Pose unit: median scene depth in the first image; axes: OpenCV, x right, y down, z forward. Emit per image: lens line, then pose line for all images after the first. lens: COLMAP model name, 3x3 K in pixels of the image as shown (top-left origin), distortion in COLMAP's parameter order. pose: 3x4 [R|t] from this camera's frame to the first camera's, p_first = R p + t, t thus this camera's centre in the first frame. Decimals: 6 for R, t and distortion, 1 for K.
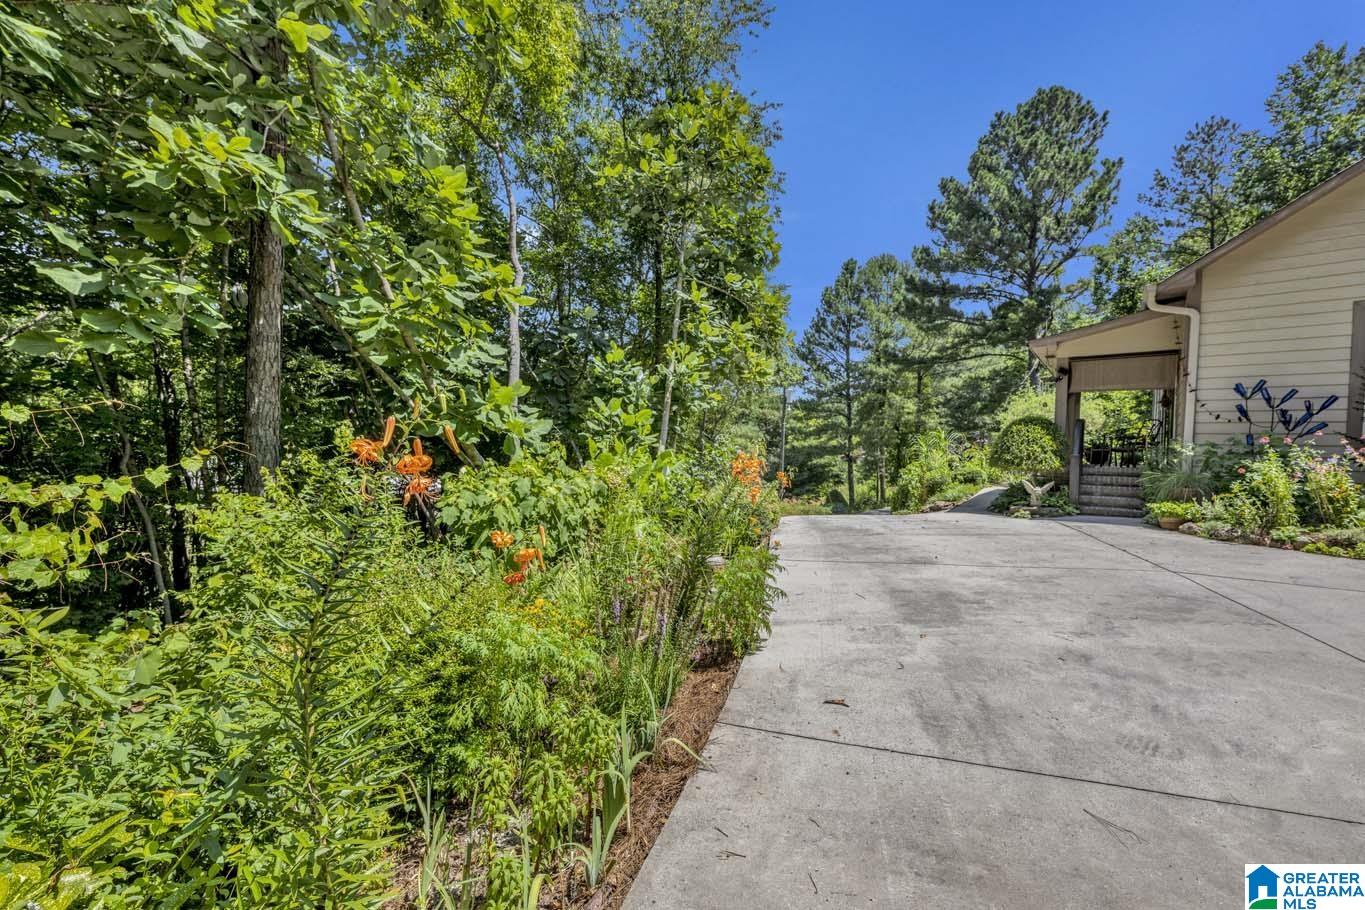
lens RADIAL K [[539.1, 0, 682.7], [0, 539.1, 454.4], [0, 0, 1]] dist [0.003985, 0.000127]
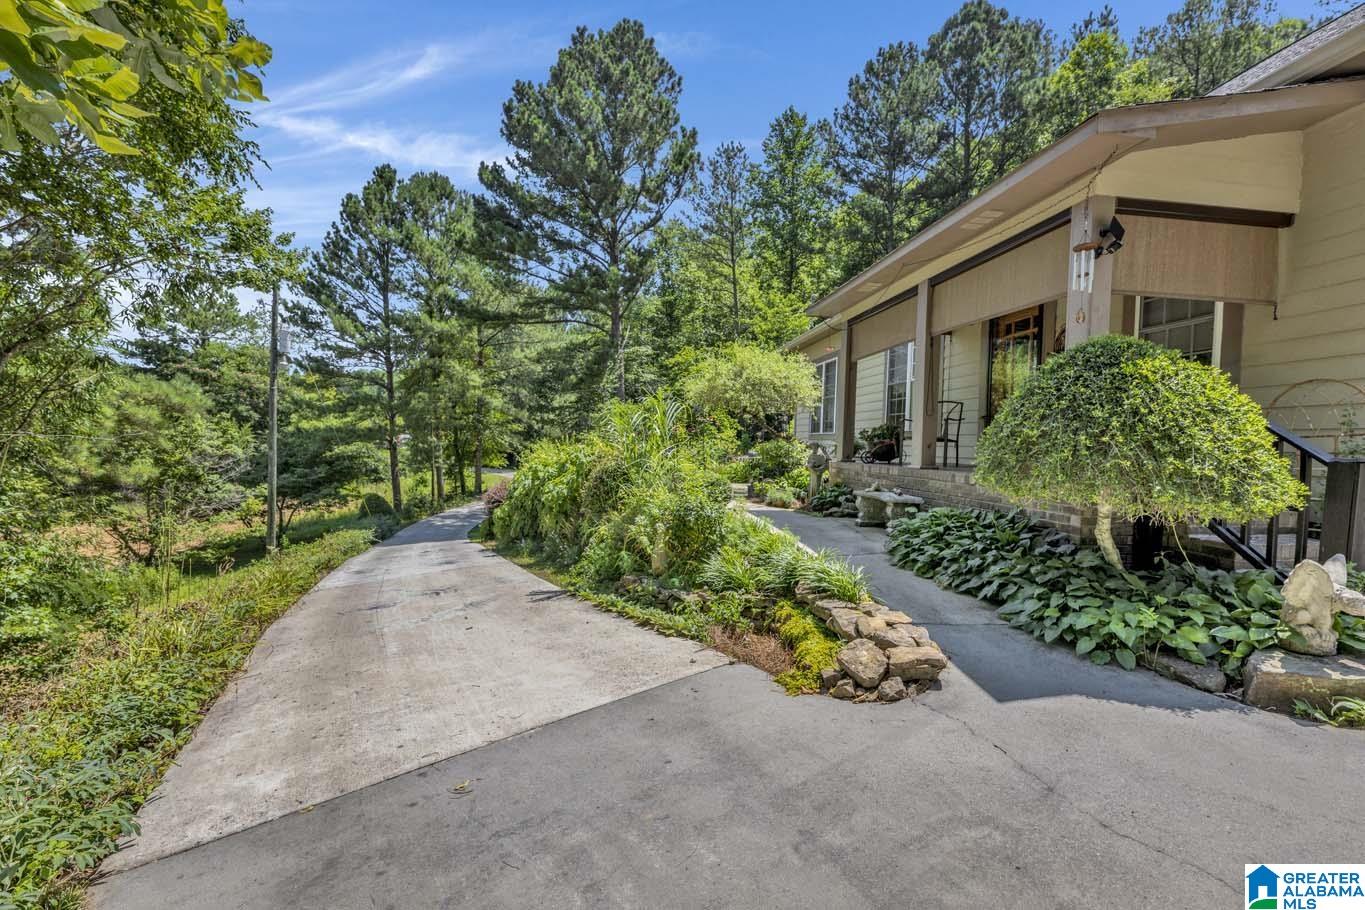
lens RADIAL K [[539.1, 0, 683.3], [0, 539.1, 459.0], [0, 0, 1]] dist [0.003985, 0.000127]
pose [[0.689078, -0.031512, 0.724001, 0.054455], [0.003346, 0.999182, 0.040305, -0.002903], [-0.724679, -0.025351, 0.688620, 0.223556]]
